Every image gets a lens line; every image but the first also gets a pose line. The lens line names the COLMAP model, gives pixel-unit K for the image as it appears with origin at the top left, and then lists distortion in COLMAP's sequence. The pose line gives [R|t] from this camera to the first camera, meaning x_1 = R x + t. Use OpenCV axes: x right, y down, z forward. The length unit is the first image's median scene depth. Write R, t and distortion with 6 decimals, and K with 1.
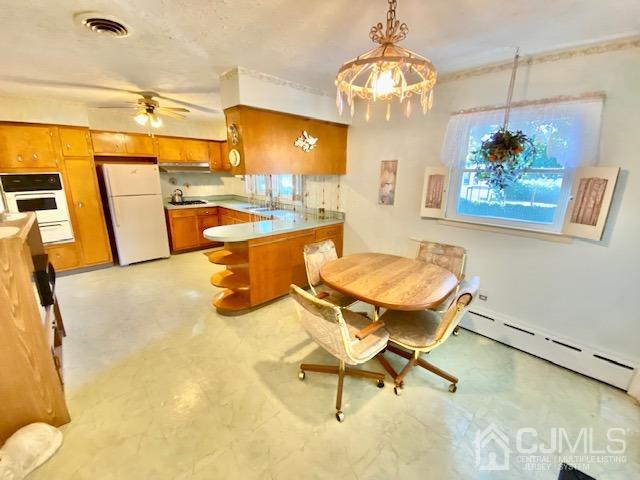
lens RADIAL K [[260.9, 0, 318.5], [0, 260.9, 237.7], [0, 0, 1]] dist [0.025366, -0.022793]
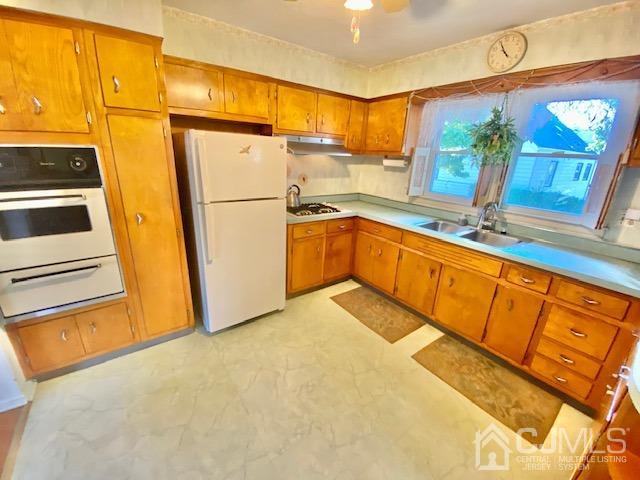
lens RADIAL K [[260.9, 0, 318.5], [0, 260.9, 237.7], [0, 0, 1]] dist [0.025366, -0.022793]
pose [[0.989850, 0.070606, -0.123337, -0.574088], [-0.063582, 0.996172, 0.059993, -0.150424], [0.127101, -0.051542, 0.990550, 0.619921]]
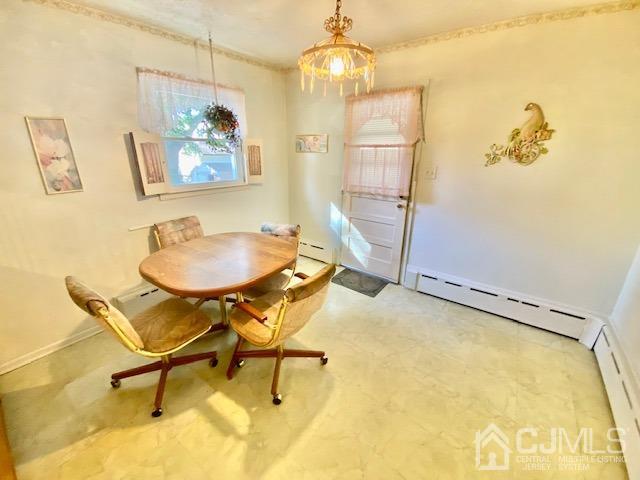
lens RADIAL K [[260.9, 0, 318.5], [0, 260.9, 237.7], [0, 0, 1]] dist [0.025366, -0.022793]
pose [[-0.172108, -0.318575, 0.932142, -0.387866], [0.233019, 0.906240, 0.352747, -0.099559], [-0.957121, 0.277917, -0.081737, 0.466864]]
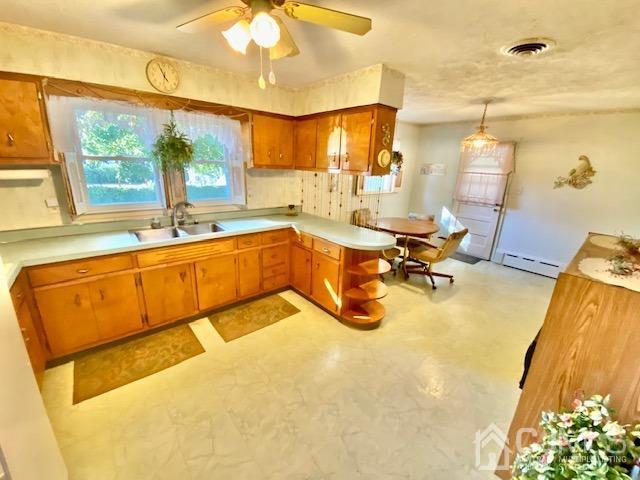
lens RADIAL K [[260.9, 0, 318.5], [0, 260.9, 237.7], [0, 0, 1]] dist [0.025366, -0.022793]
pose [[0.058983, -0.278660, 0.958577, -0.984902], [0.211614, 0.941916, 0.260795, -0.241947], [-0.975572, 0.187466, 0.114525, 0.860838]]
